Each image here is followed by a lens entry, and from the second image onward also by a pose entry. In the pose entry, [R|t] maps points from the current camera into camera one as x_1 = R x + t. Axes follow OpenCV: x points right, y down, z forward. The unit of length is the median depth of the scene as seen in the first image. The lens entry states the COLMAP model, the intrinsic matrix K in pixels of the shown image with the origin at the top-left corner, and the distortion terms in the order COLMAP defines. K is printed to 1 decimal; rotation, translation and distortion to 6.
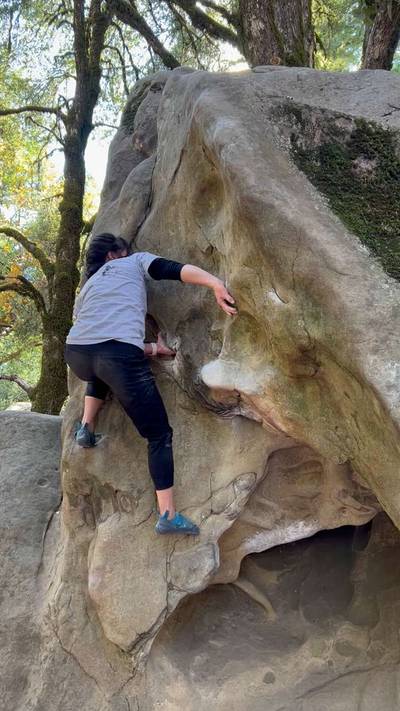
lens RADIAL K [[664.0, 0, 197.5], [0, 664.0, 357.0], [0, 0, 1]] dist [0.023226, 0.000000]
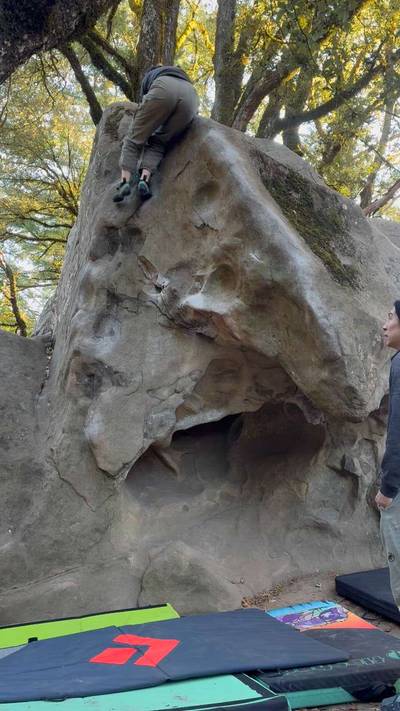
lens RADIAL K [[615.7, 0, 196.5], [0, 615.7, 359.5], [0, 0, 1]] dist [0.105183, -0.046810]
pose [[0.922023, 0.124859, 0.366447, -0.458526], [-0.112099, 0.992118, -0.055990, 0.225417], [-0.370549, 0.010546, 0.928753, -0.363342]]
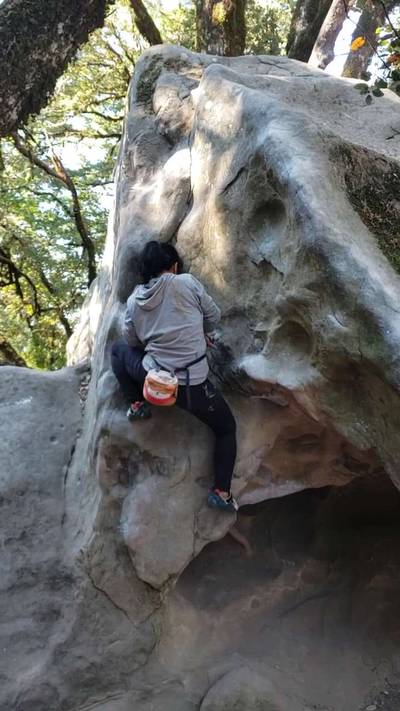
lens RADIAL K [[702.5, 0, 188.8], [0, 702.5, 360.1], [0, 0, 1]] dist [0.026171, 0.000000]
pose [[0.973024, 0.043158, 0.226632, -0.340069], [-0.075098, 0.988096, 0.134261, -0.132749], [-0.218139, -0.147659, 0.964682, -0.166676]]
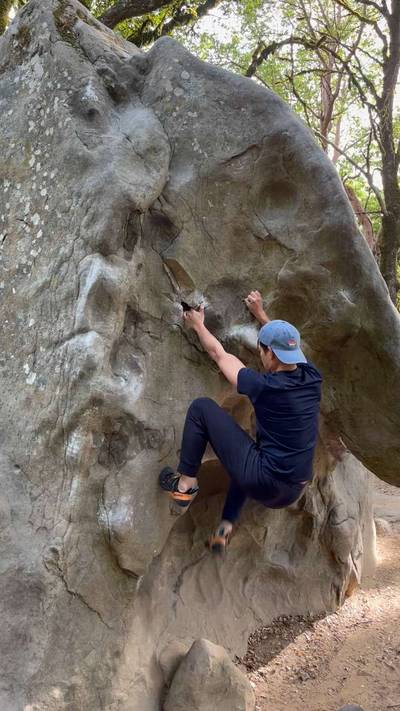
lens RADIAL K [[622.3, 0, 198.5], [0, 622.3, 362.3], [0, 0, 1]] dist [0.037826, -0.025202]
pose [[0.510843, 0.101991, 0.853603, -0.912741], [-0.165025, 0.986105, -0.019063, 0.099734], [-0.843686, -0.131128, 0.520576, 0.419973]]
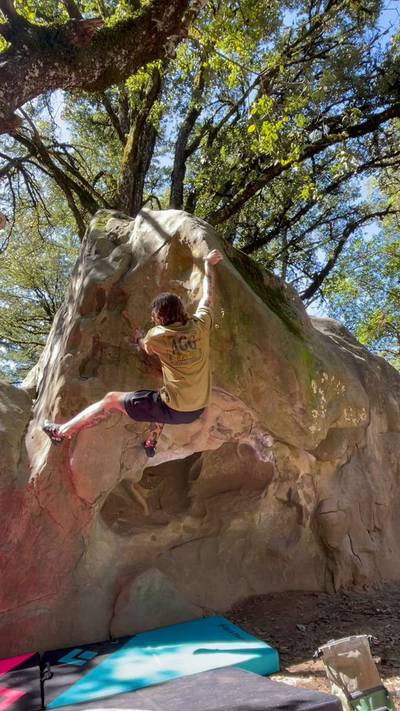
lens RADIAL K [[458.0, 0, 205.1], [0, 458.0, 354.3], [0, 0, 1]] dist [0.003157, -0.002427]
pose [[0.859235, 0.227600, 0.458164, -0.441287], [-0.108808, 0.956396, -0.271047, 0.349305], [-0.499876, 0.183042, 0.846534, -0.146849]]
